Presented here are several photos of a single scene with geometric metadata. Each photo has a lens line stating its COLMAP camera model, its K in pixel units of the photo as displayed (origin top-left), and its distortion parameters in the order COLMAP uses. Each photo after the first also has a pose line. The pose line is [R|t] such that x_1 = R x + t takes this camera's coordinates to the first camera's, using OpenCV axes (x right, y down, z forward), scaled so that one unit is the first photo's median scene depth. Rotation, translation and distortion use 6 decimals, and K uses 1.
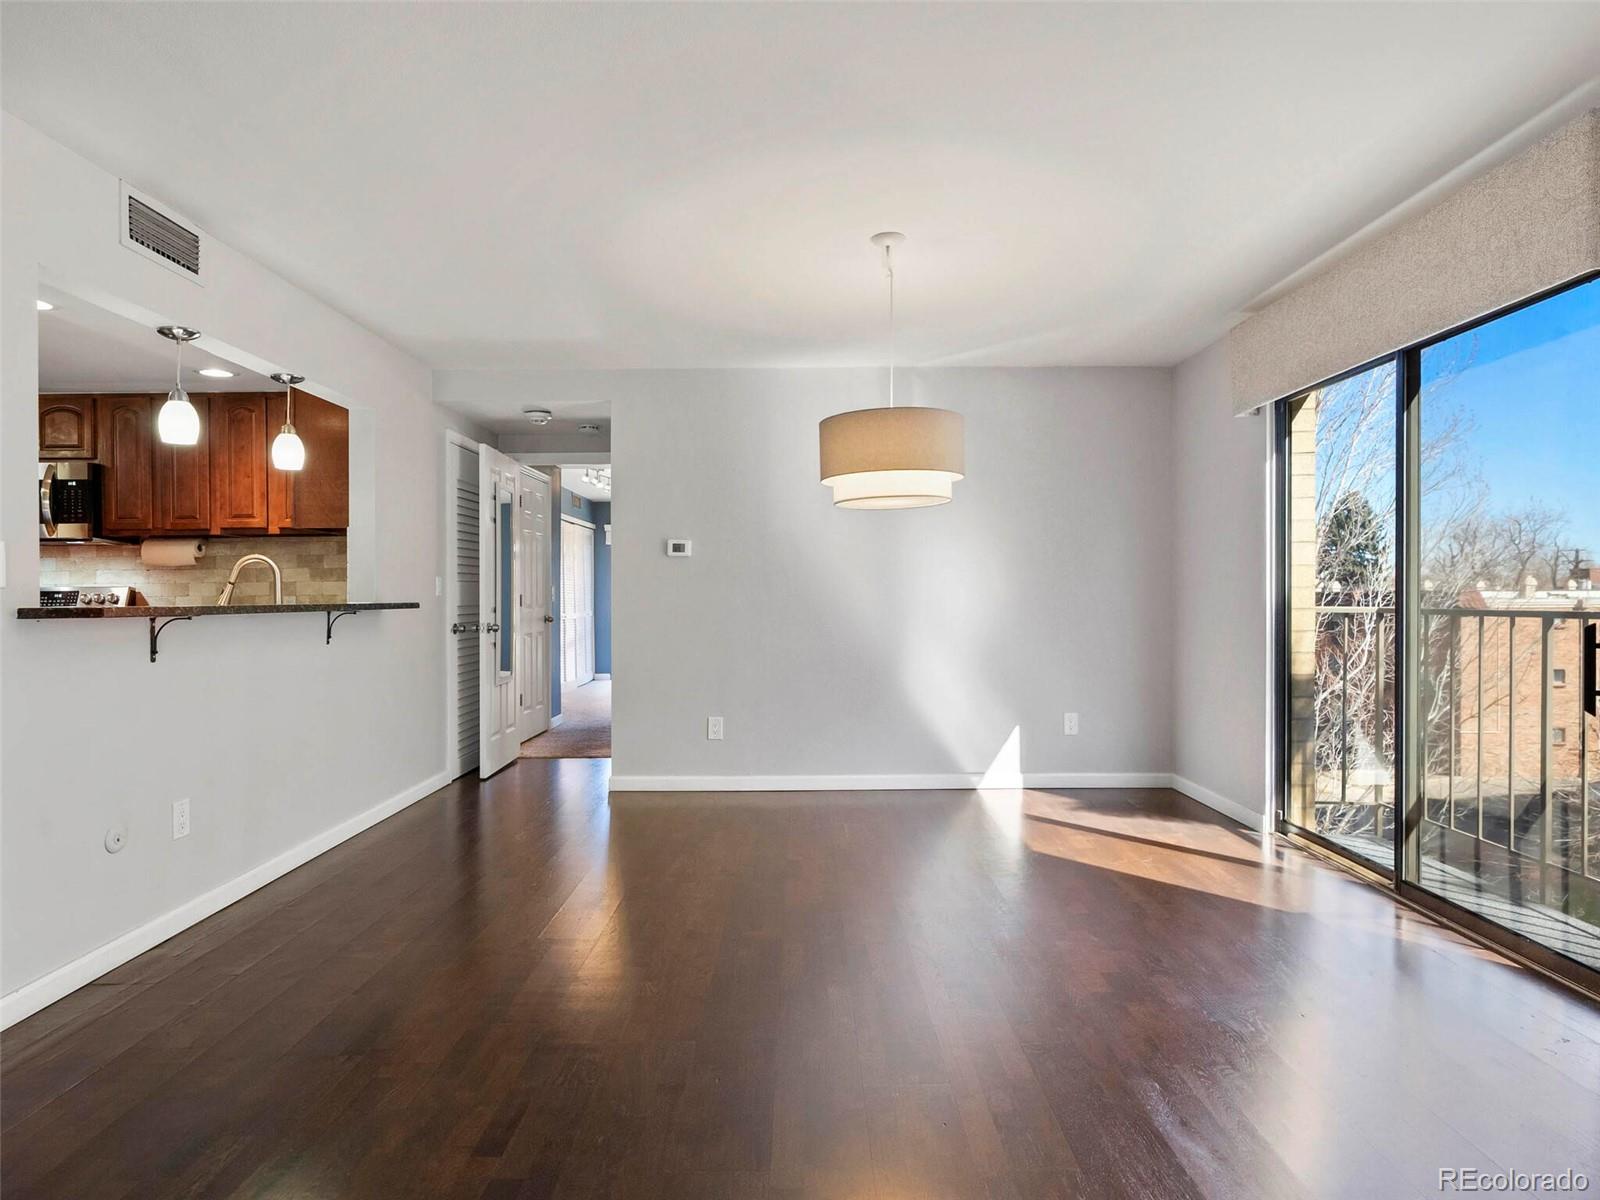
lens RADIAL K [[919.7, 0, 792.2], [0, 919.7, 591.9], [0, 0, 1]] dist [-0.005579, -0.001867]
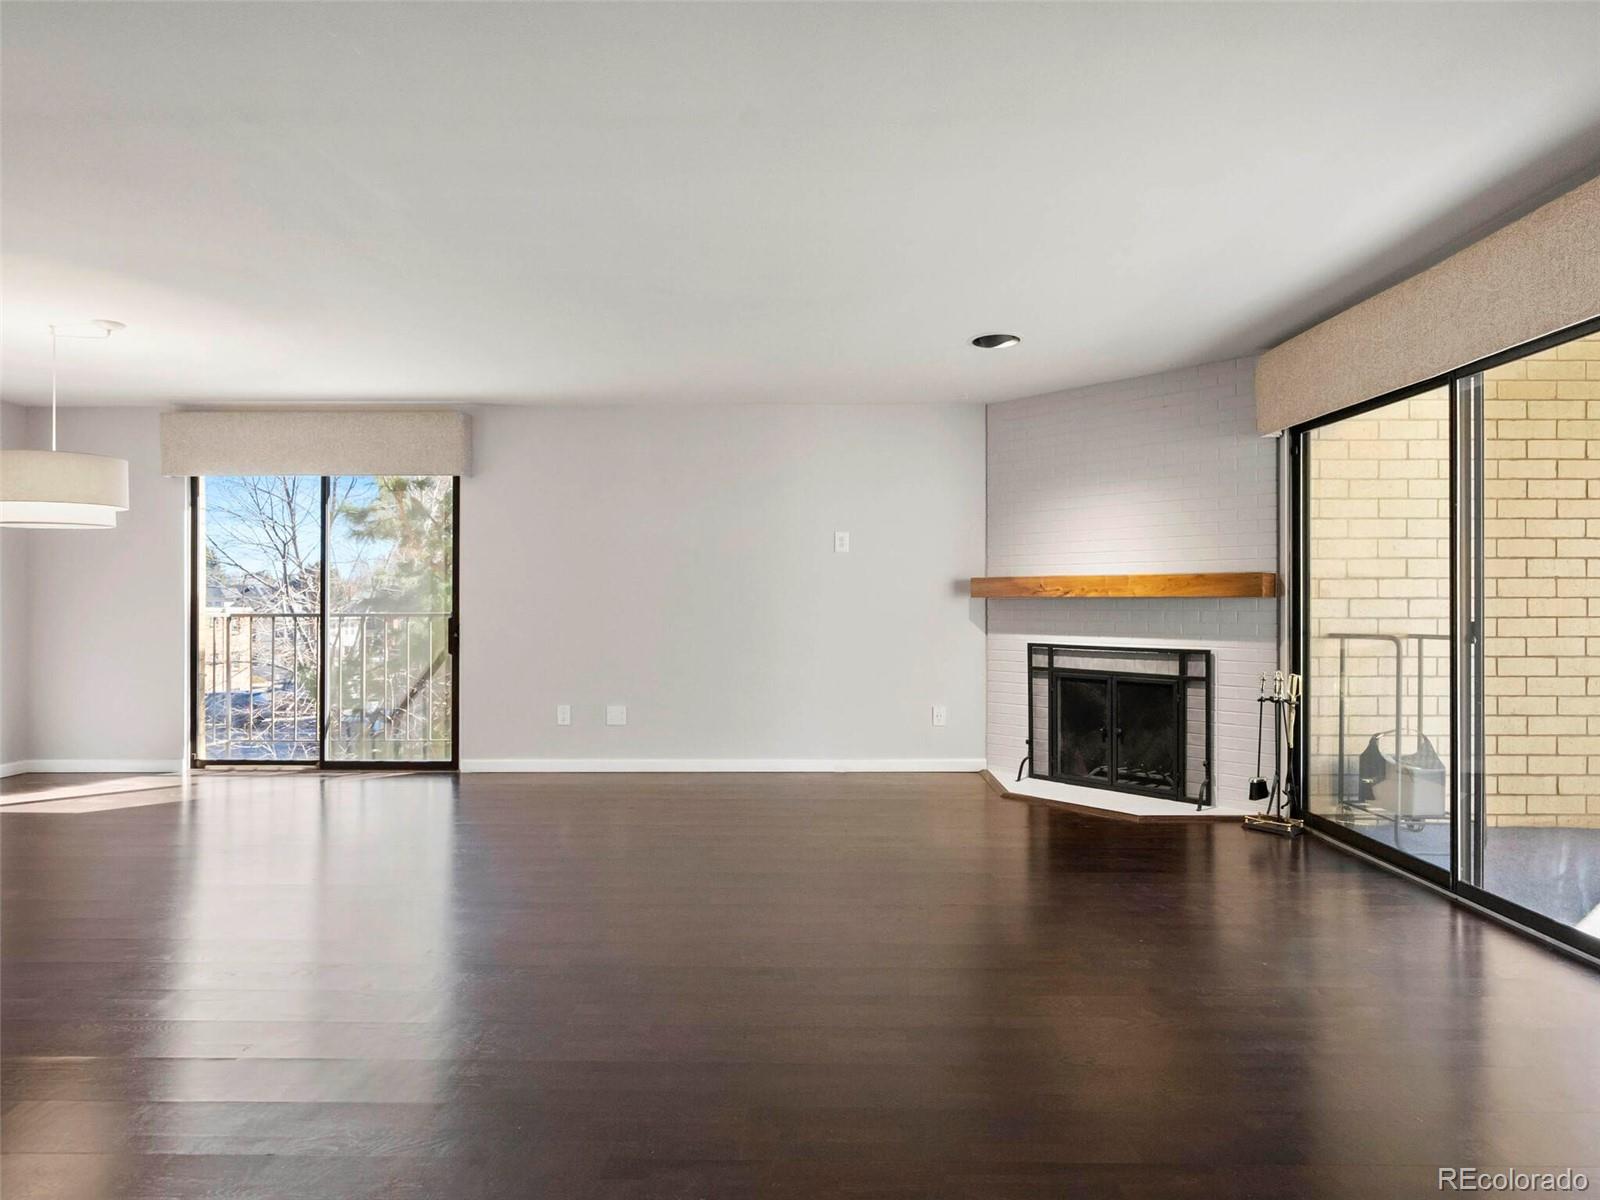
lens RADIAL K [[919.7, 0, 803.9], [0, 919.7, 596.3], [0, 0, 1]] dist [-0.005579, -0.001867]
pose [[0.011311, 0.013094, 0.999850, -1.046883], [-0.005588, 0.999899, -0.013032, 0.004158], [-0.999920, -0.005439, 0.011383, 0.018252]]
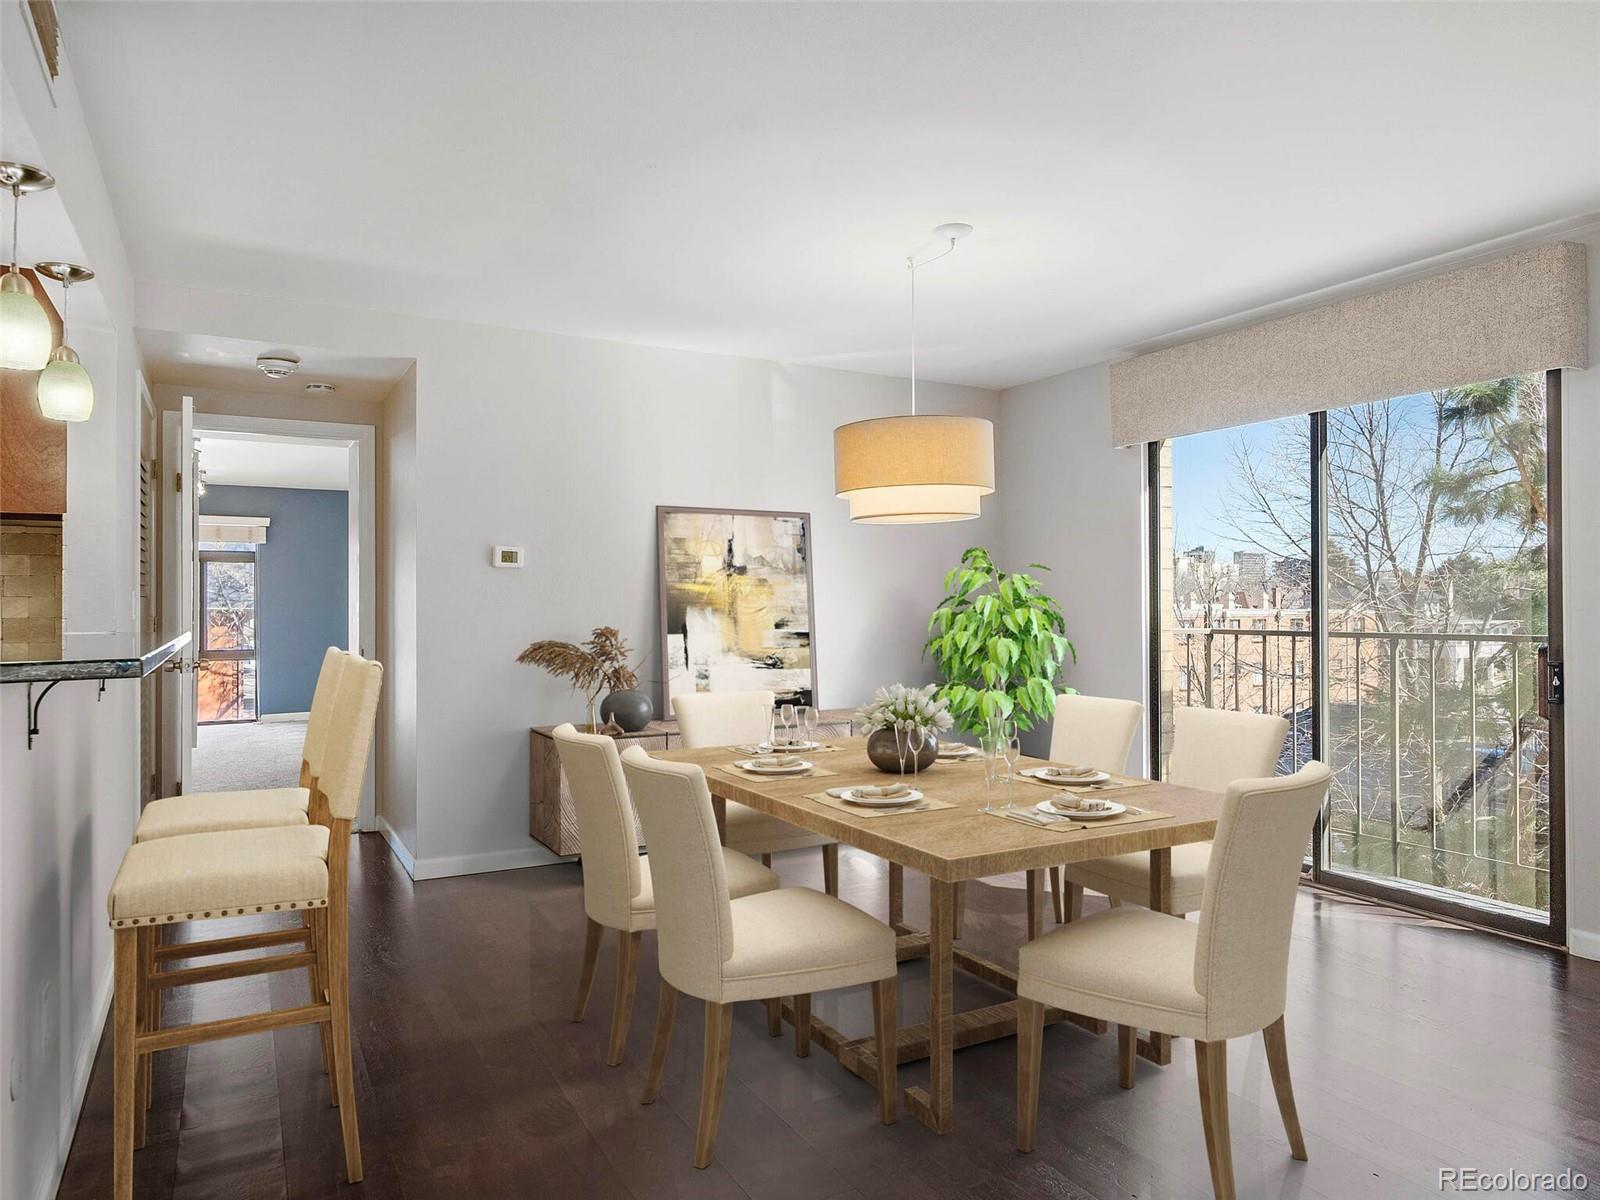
lens RADIAL K [[1035.4, 0, 794.8], [0, 1035.4, 598.4], [0, 0, 1]] dist [-0.004142, -0.002454]
pose [[0.878508, 0.006272, 0.477686, -0.472536], [-0.004674, 0.999979, -0.004533, -0.014160], [-0.477705, 0.001750, 0.878519, 0.161938]]
